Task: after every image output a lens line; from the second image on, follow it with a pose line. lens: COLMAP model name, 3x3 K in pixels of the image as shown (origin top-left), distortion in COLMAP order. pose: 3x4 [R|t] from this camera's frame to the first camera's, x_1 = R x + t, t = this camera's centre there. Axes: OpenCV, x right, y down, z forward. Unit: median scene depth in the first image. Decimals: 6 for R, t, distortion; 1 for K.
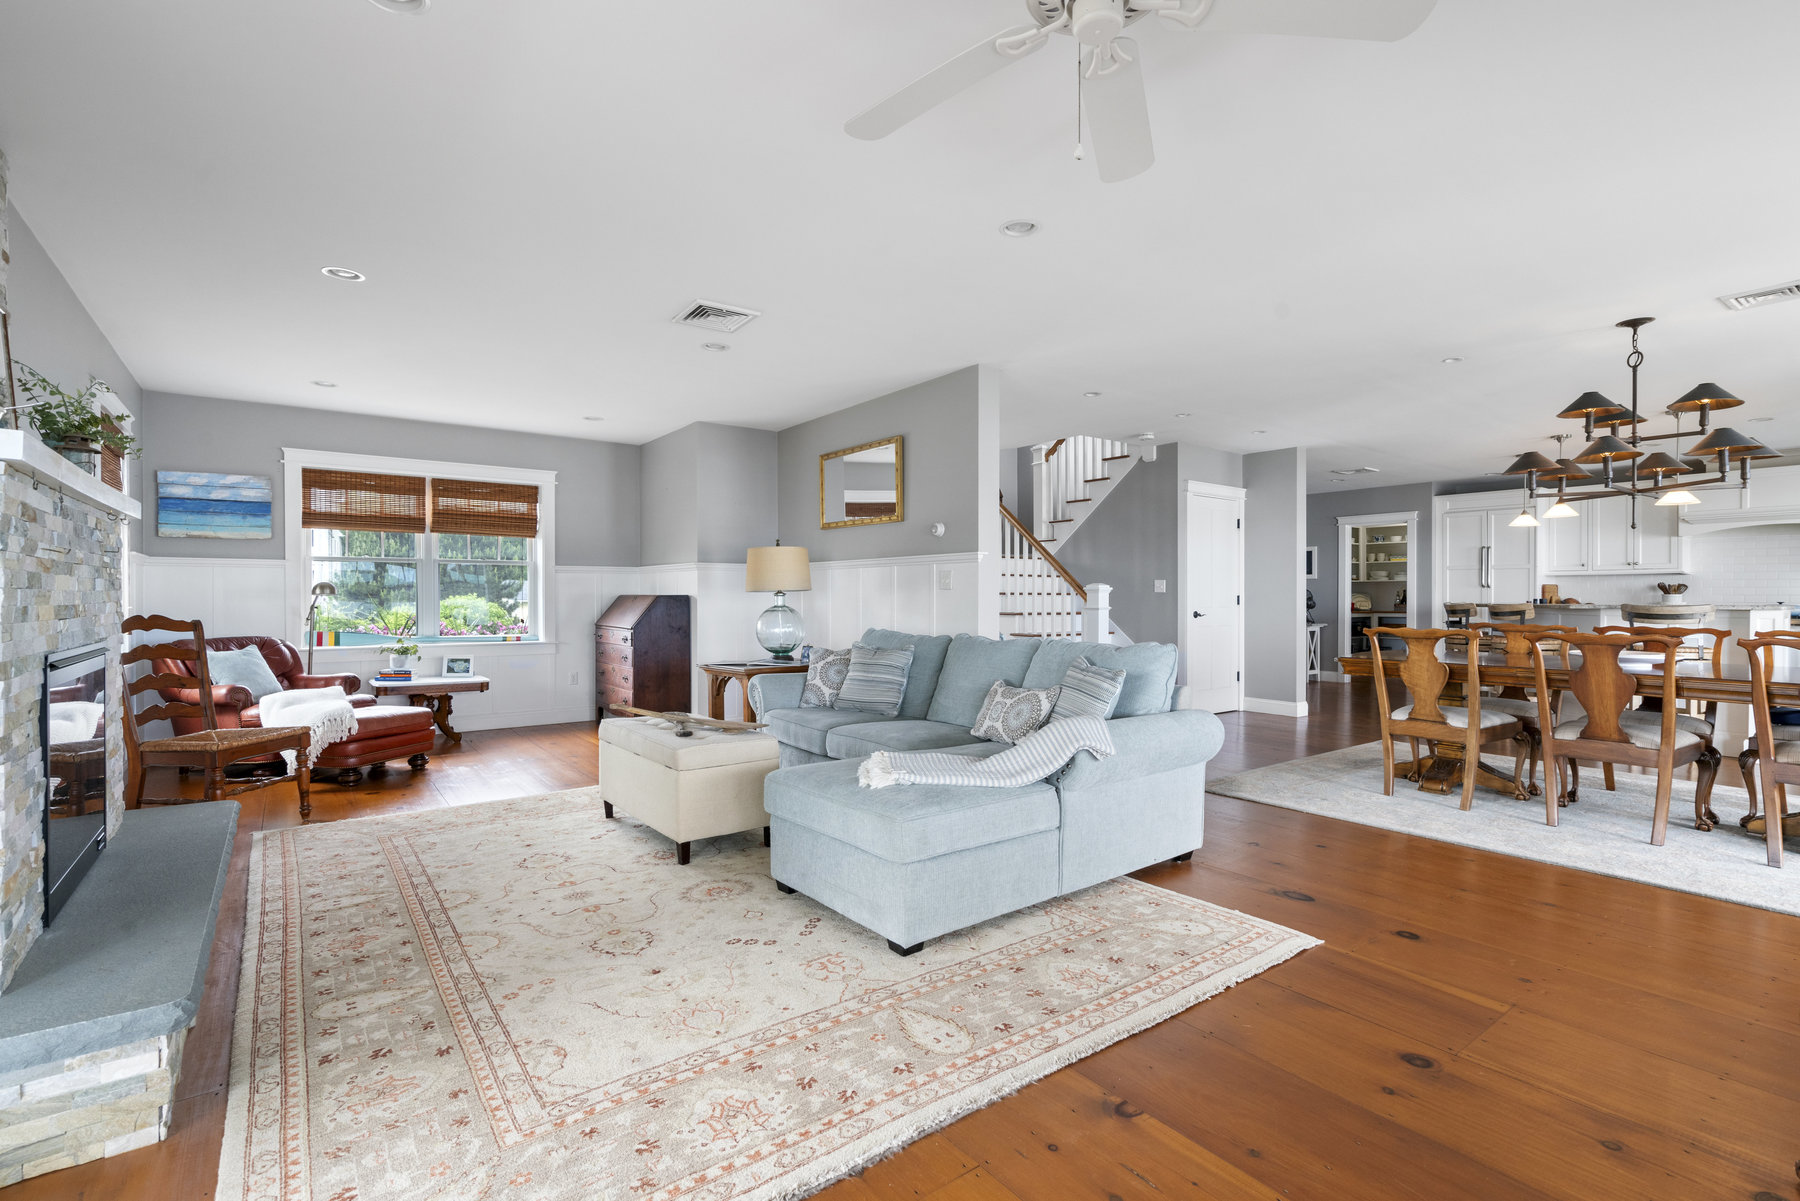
lens RADIAL K [[822.7, 0, 895.4], [0, 822.7, 601.8], [0, 0, 1]] dist [-0.009342, 0.003313]
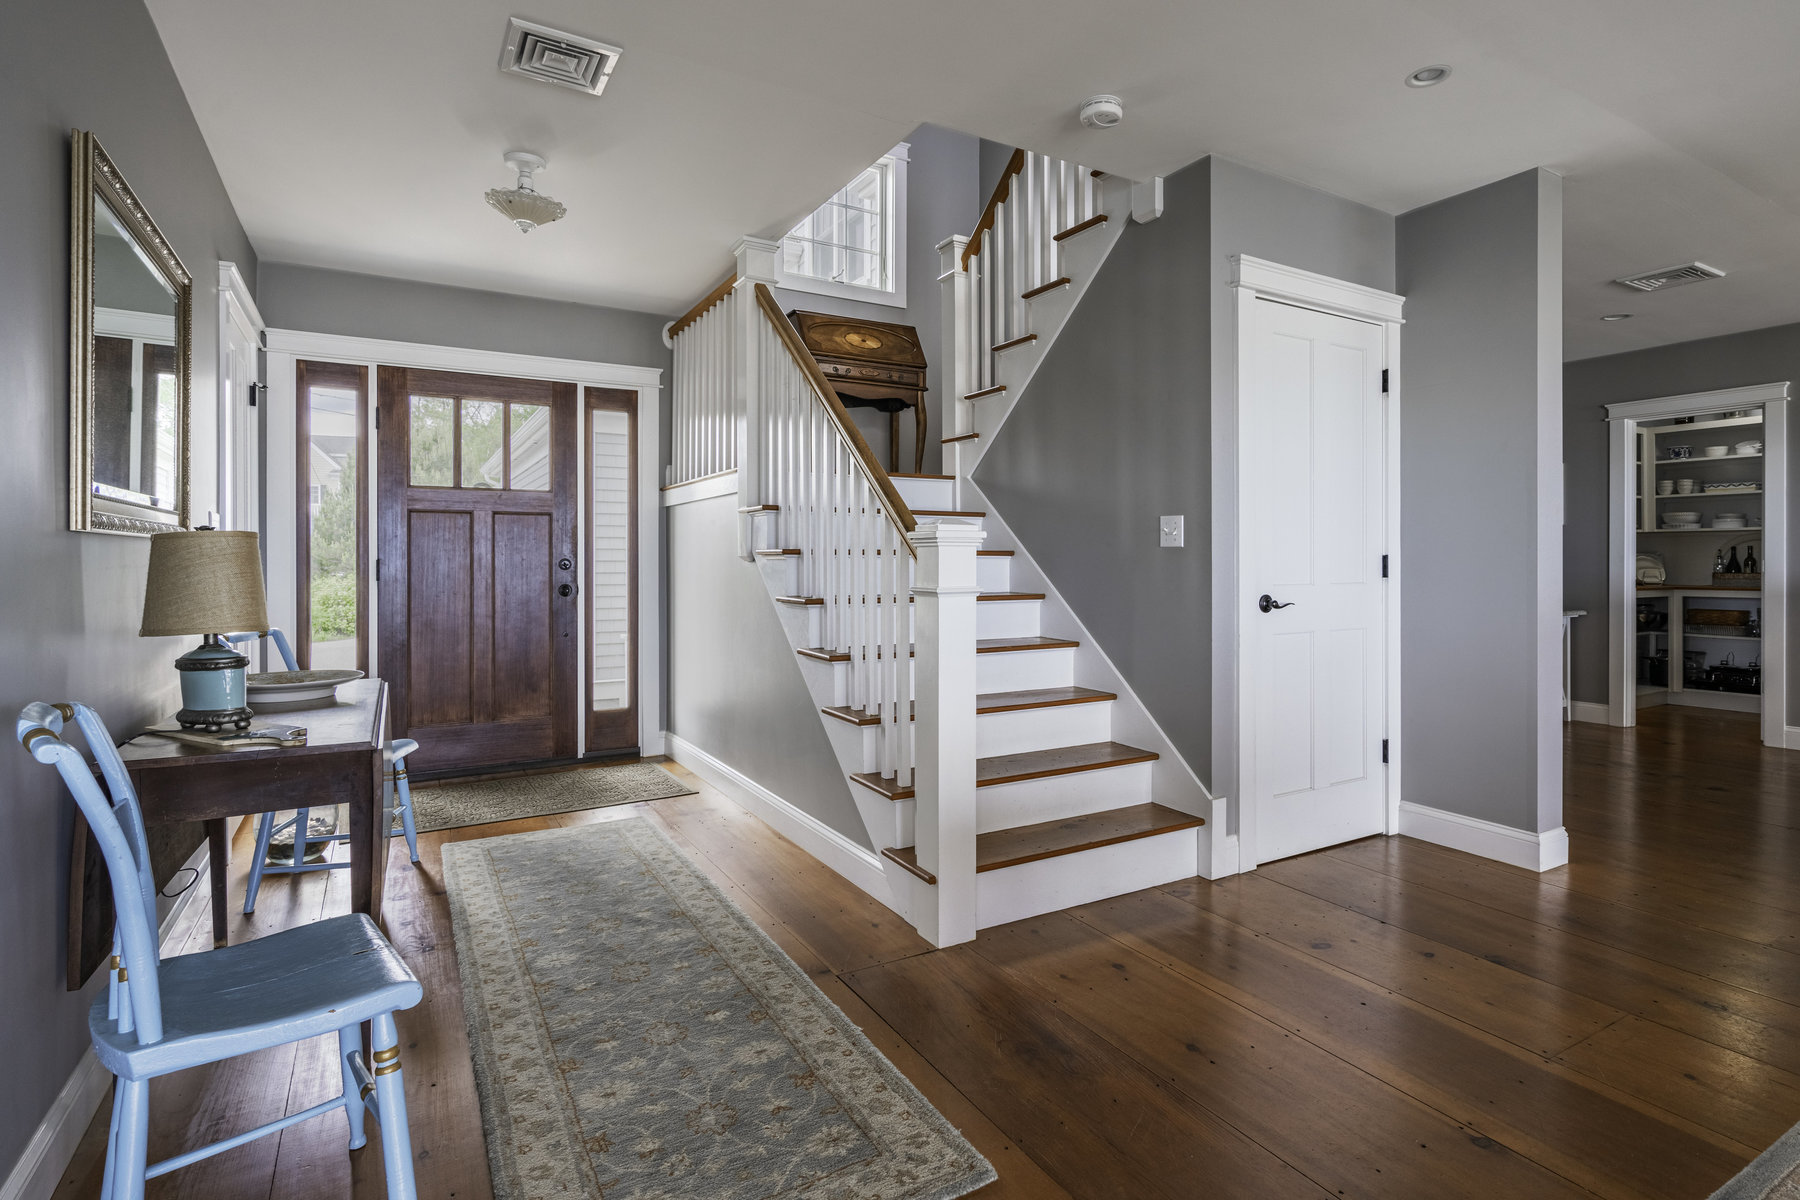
lens RADIAL K [[896.8, 0, 959.5], [0, 896.8, 558.4], [0, 0, 1]] dist [-0.001321, 0.002454]
pose [[0.995763, 0.001046, -0.091946, 0.247698], [-0.001787, 0.999967, -0.007973, -0.002215], [0.091935, 0.008104, 0.995732, 0.535418]]
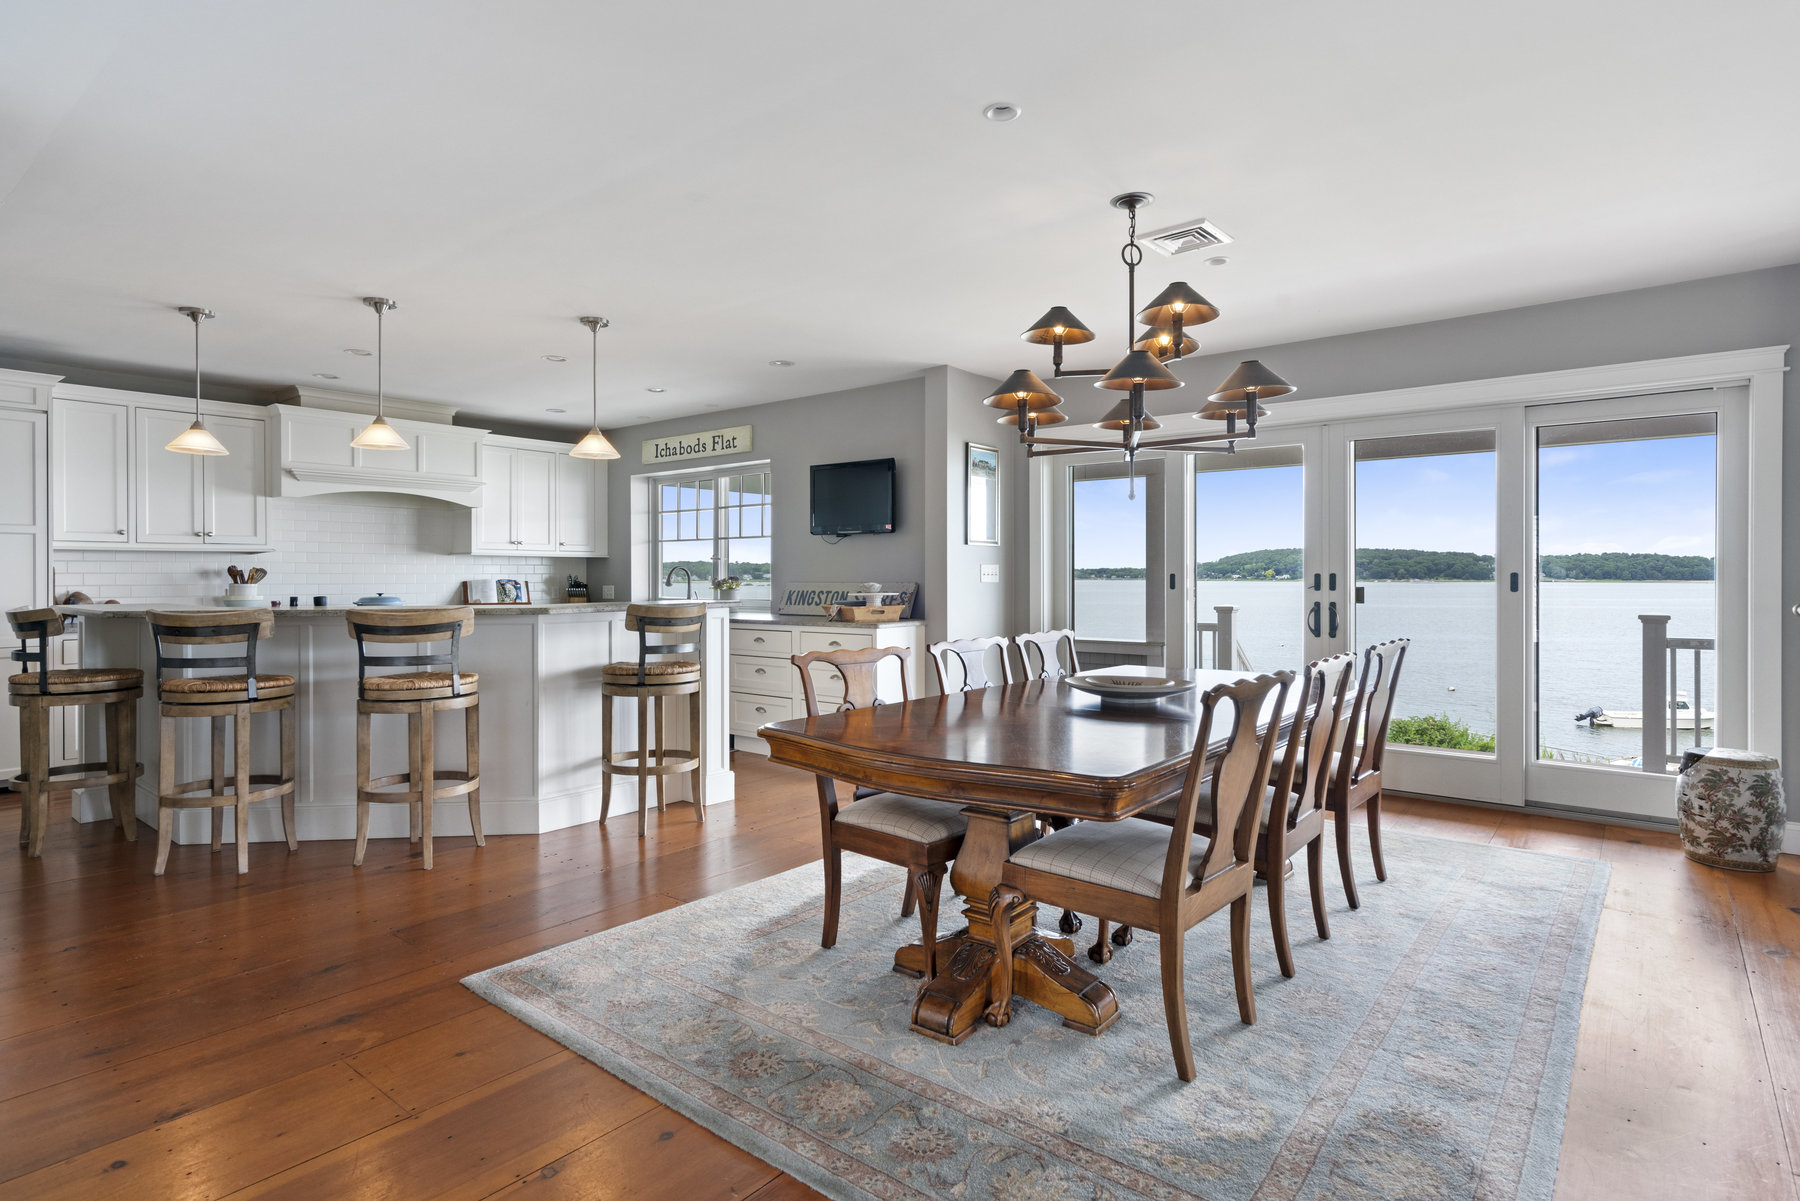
lens RADIAL K [[934.7, 0, 900.1], [0, 934.7, 582.1], [0, 0, 1]] dist [0.004893, 0.000213]
pose [[-0.251274, -0.007933, 0.967883, 0.099693], [0.006944, 0.999926, 0.009998, -0.015675], [-0.967891, 0.009233, -0.251201, 0.737454]]
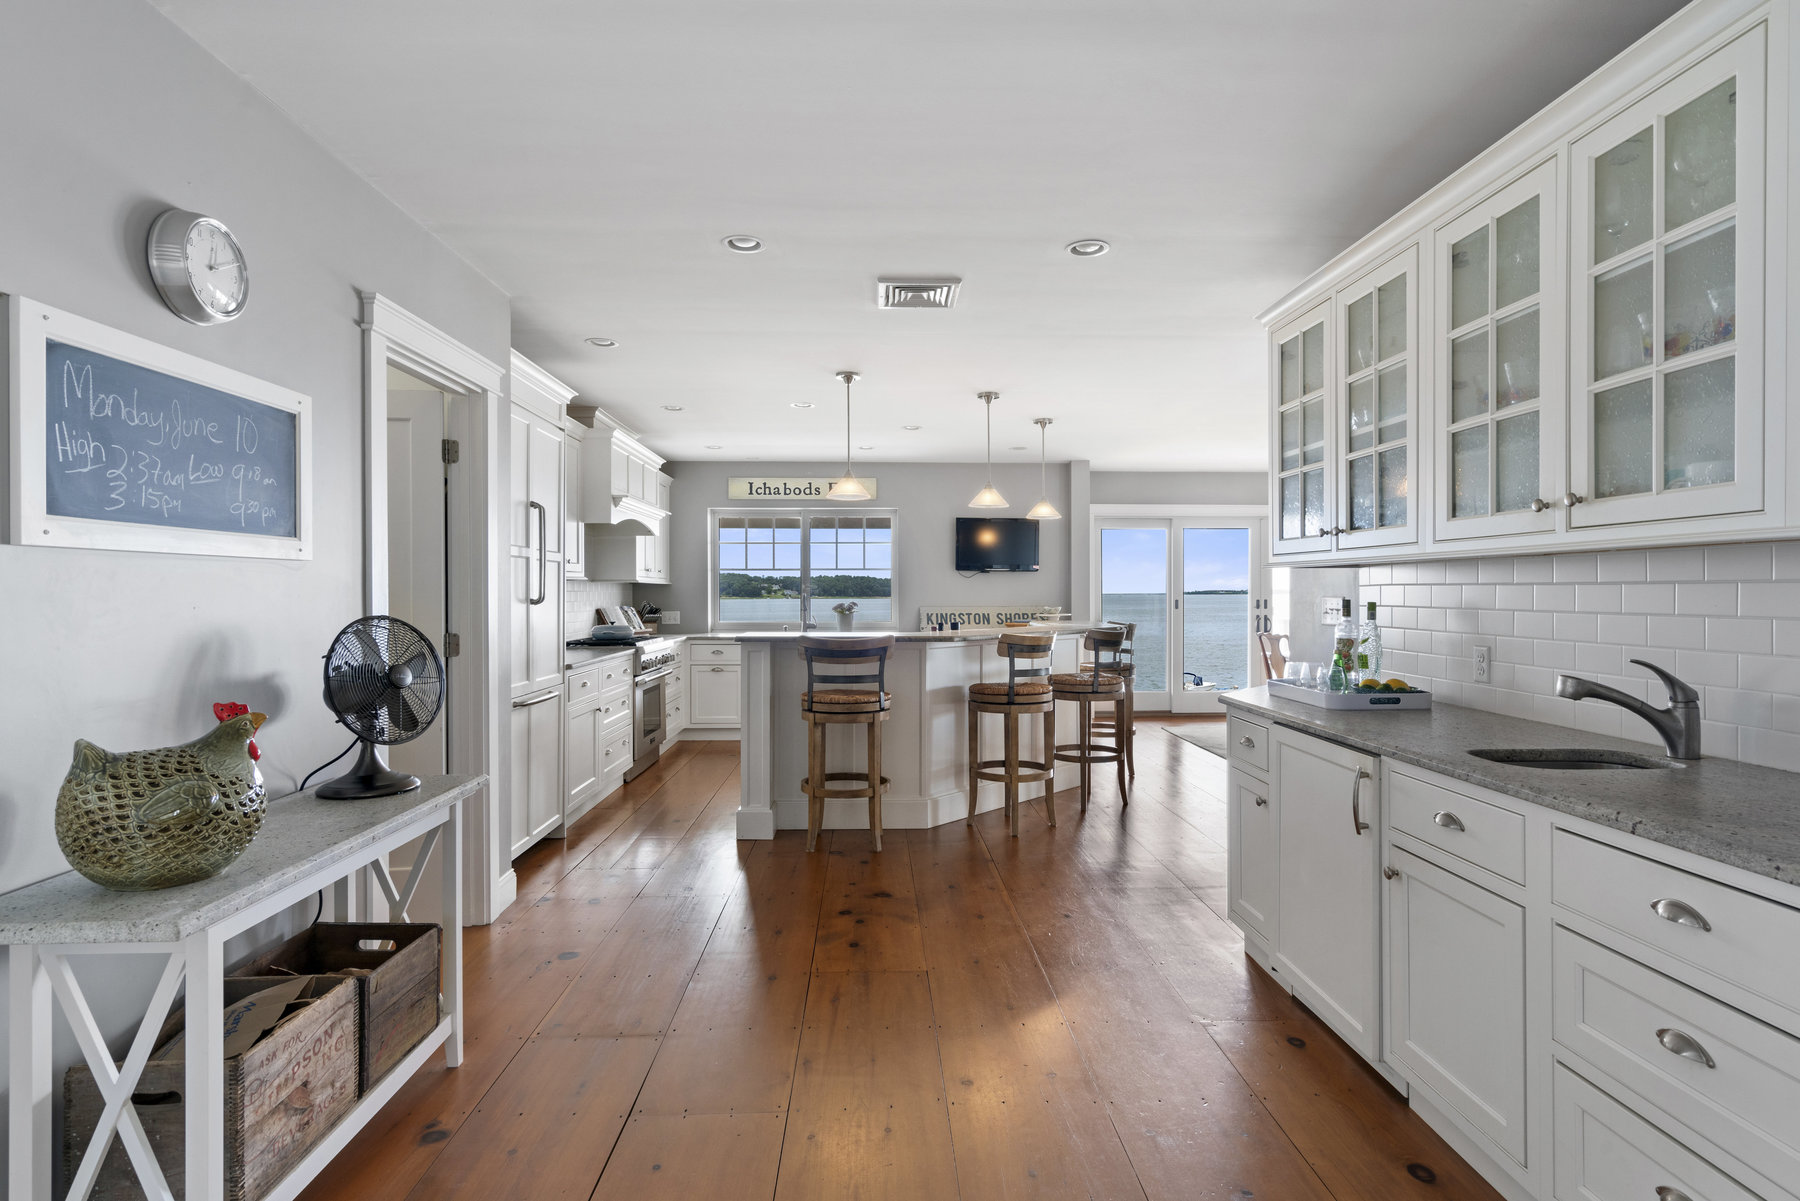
lens RADIAL K [[934.7, 0, 889.5], [0, 934.7, 591.1], [0, 0, 1]] dist [0.004893, 0.000213]
pose [[-0.826468, 0.003881, 0.562970, 0.384133], [0.003561, 0.999992, -0.001666, -0.024657], [-0.562972, 0.000628, -0.826476, 1.553498]]
